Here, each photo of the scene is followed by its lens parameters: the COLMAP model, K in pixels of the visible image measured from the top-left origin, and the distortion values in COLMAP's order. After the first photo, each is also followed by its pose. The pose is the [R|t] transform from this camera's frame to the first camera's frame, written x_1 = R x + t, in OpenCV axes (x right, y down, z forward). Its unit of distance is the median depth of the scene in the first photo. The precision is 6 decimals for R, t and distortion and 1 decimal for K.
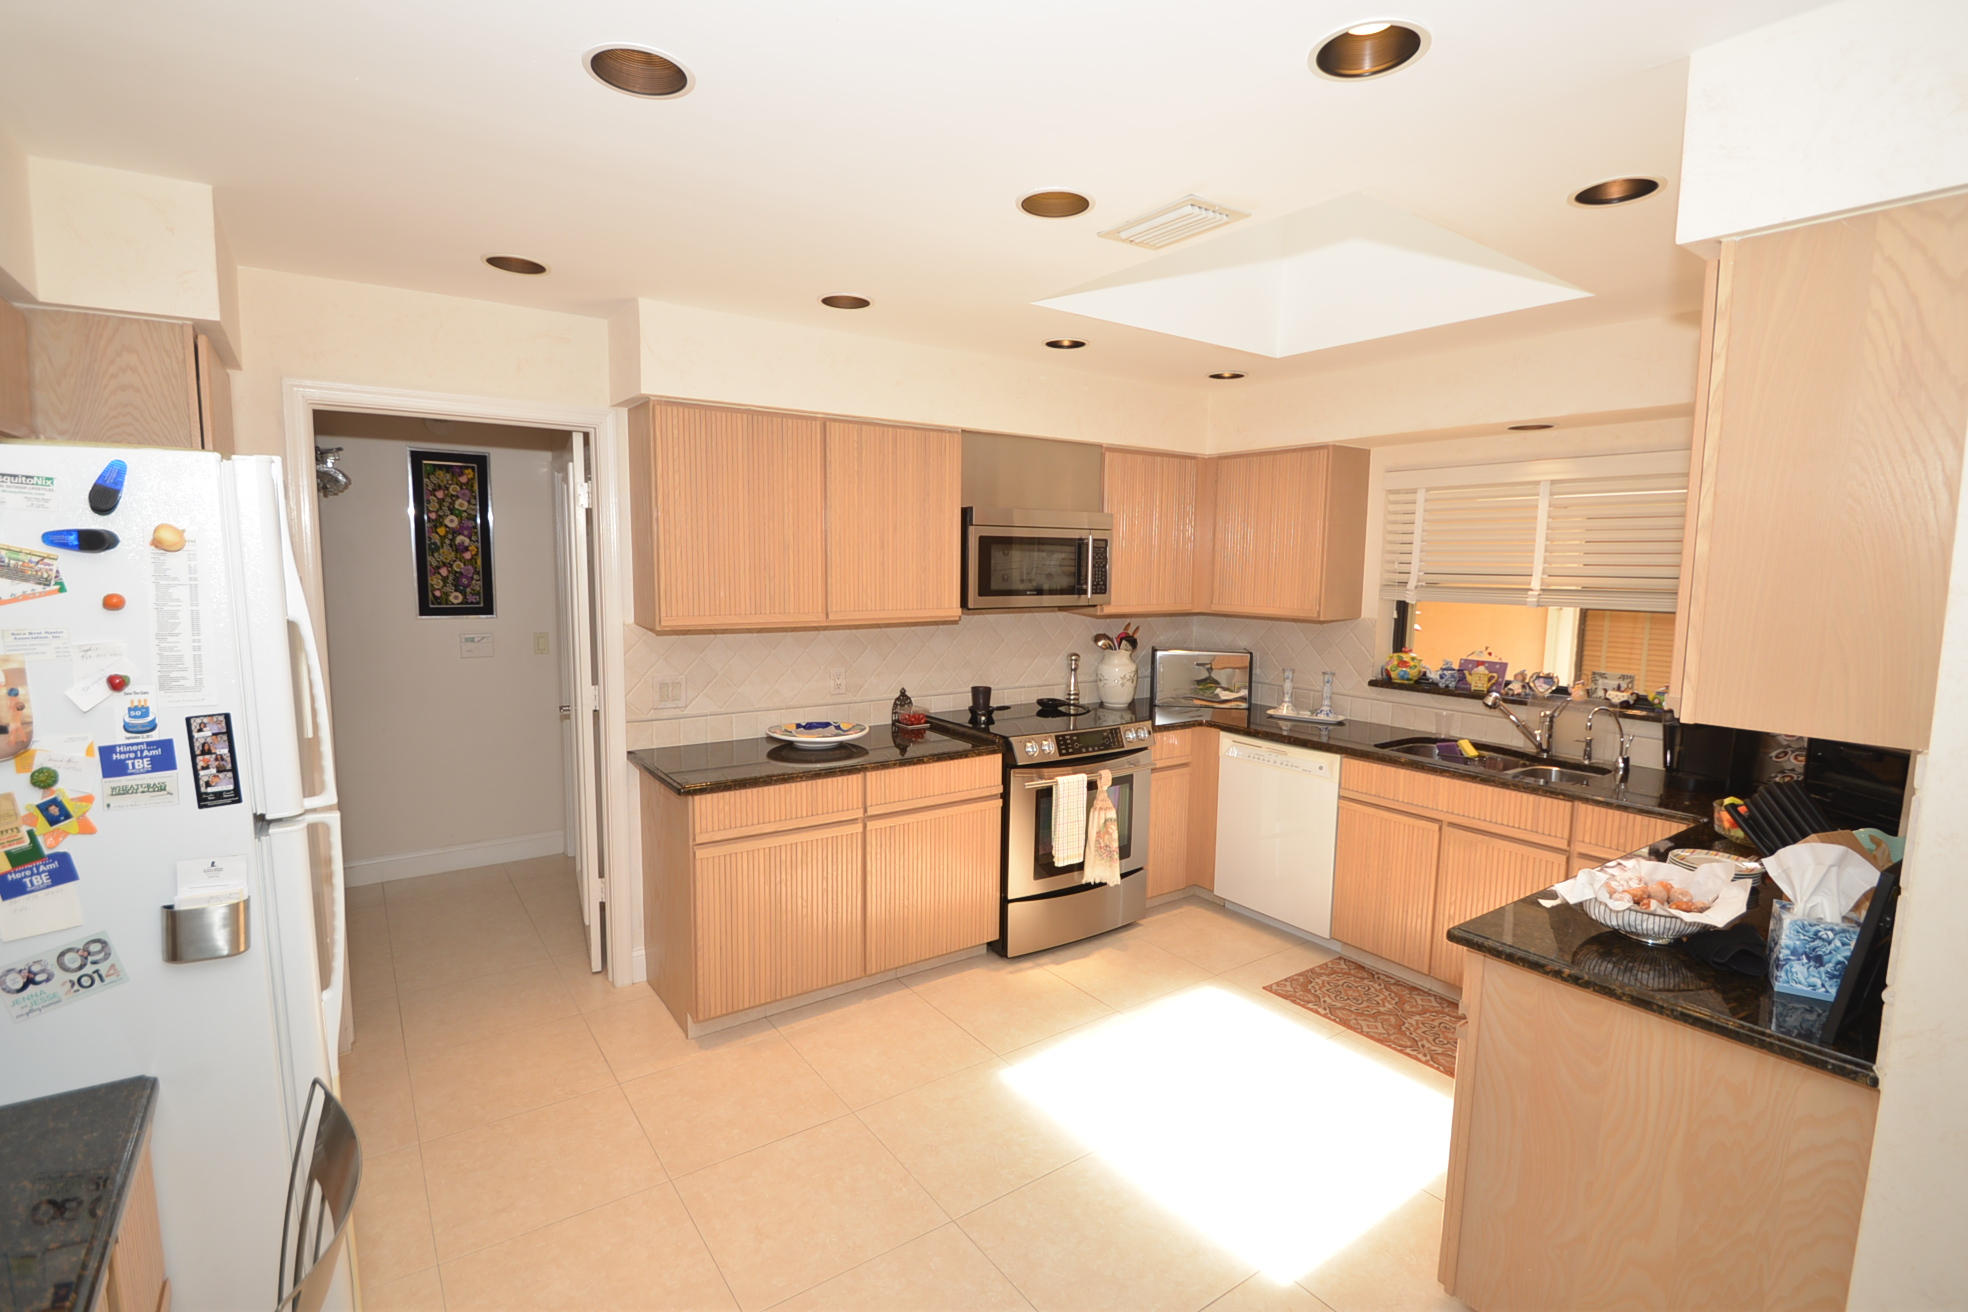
lens RADIAL K [[927.3, 0, 970.4], [0, 927.3, 659.8], [0, 0, 1]] dist [0.002277, 0.000043]
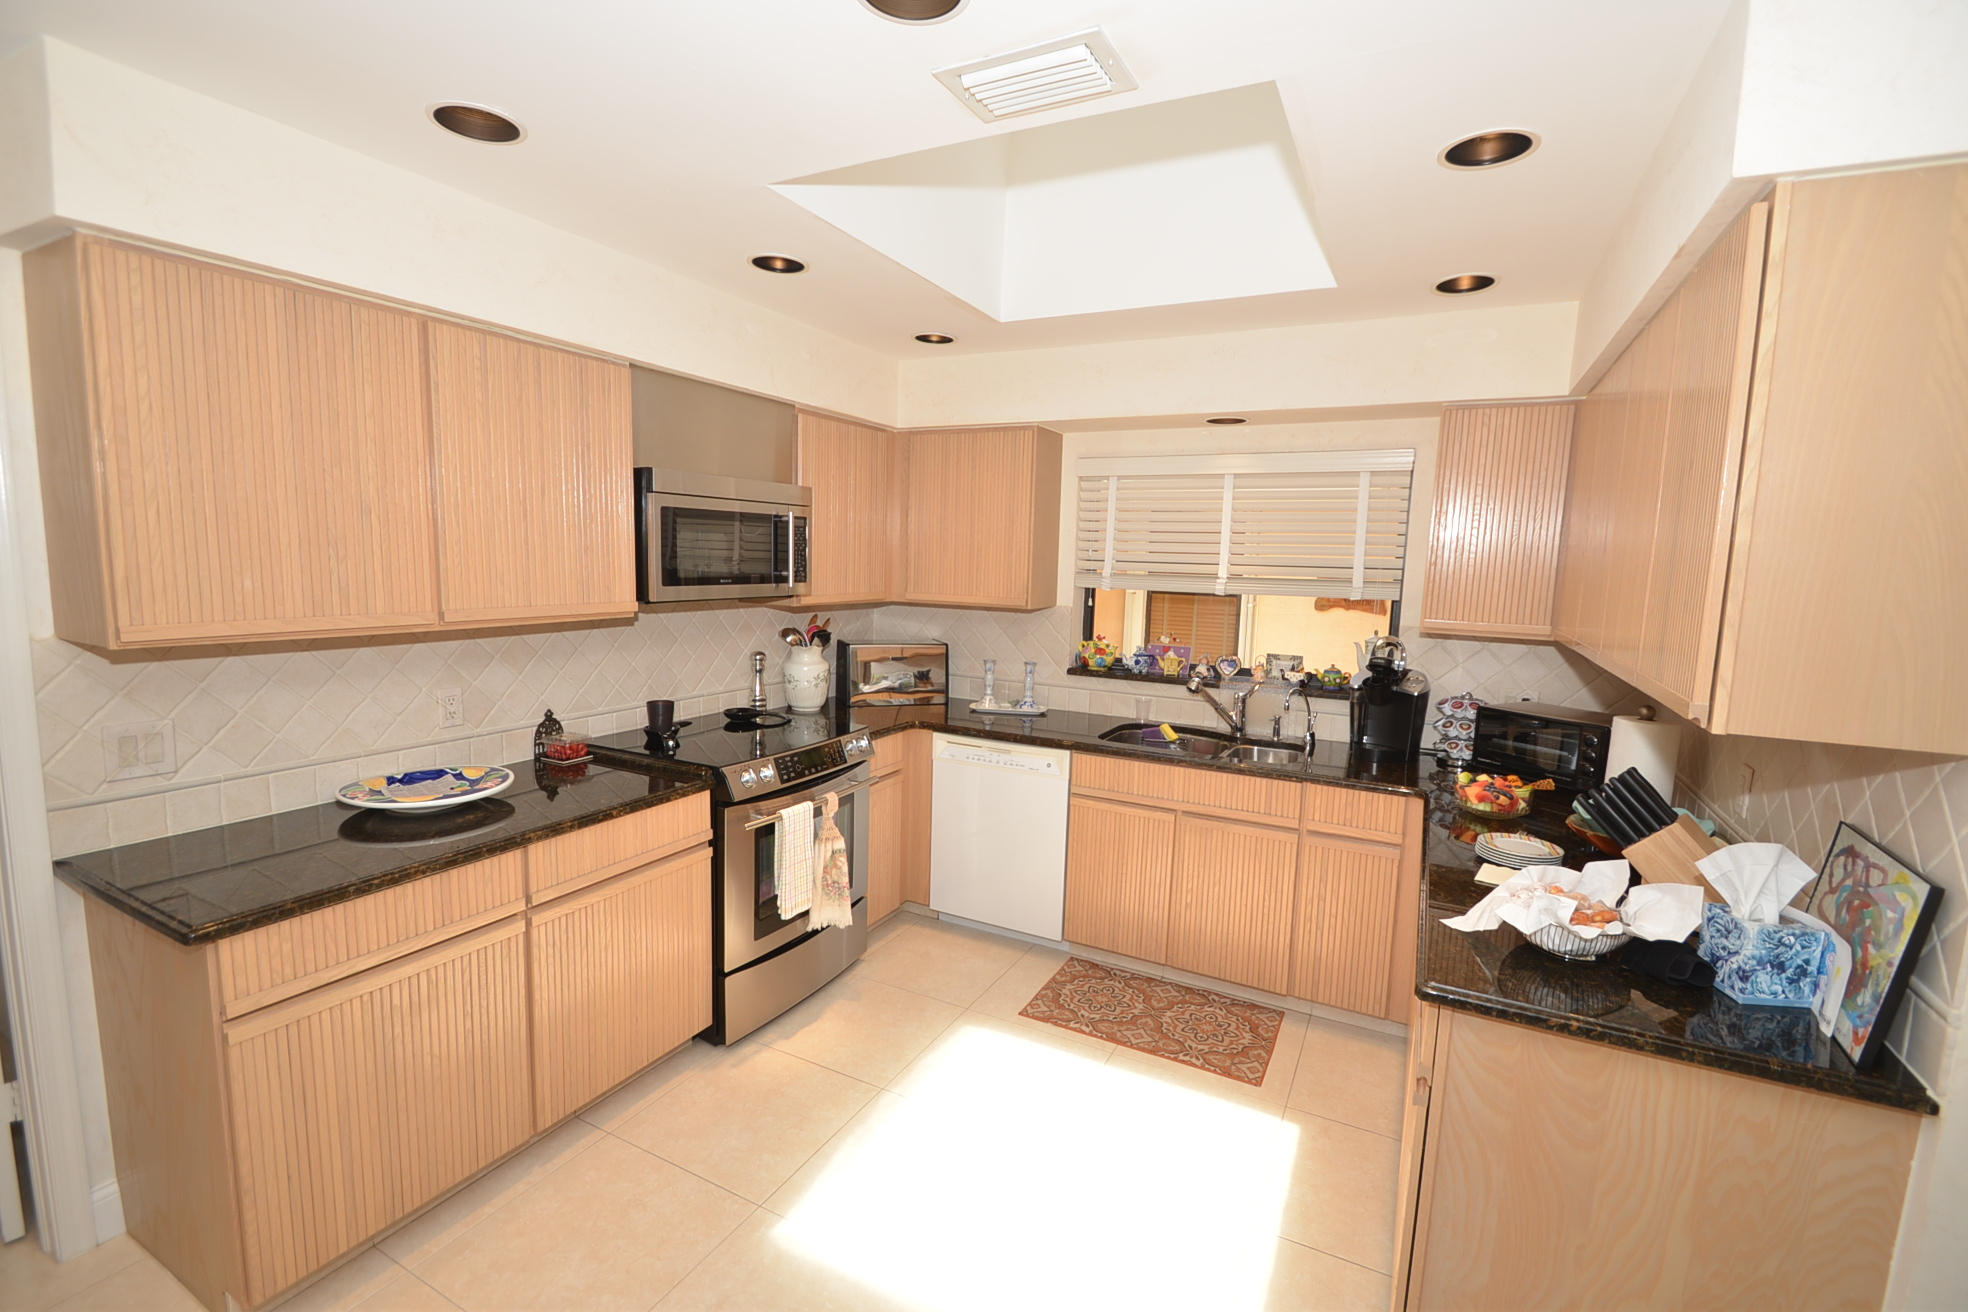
lens RADIAL K [[868.8, 0, 972.7], [0, 868.8, 659.8], [0, 0, 1]] dist [0.015345, -0.017170]
pose [[0.887421, -0.042700, 0.458979, -0.099045], [0.032534, 0.999019, 0.030039, -0.021246], [-0.459811, -0.011725, 0.887939, 0.250985]]
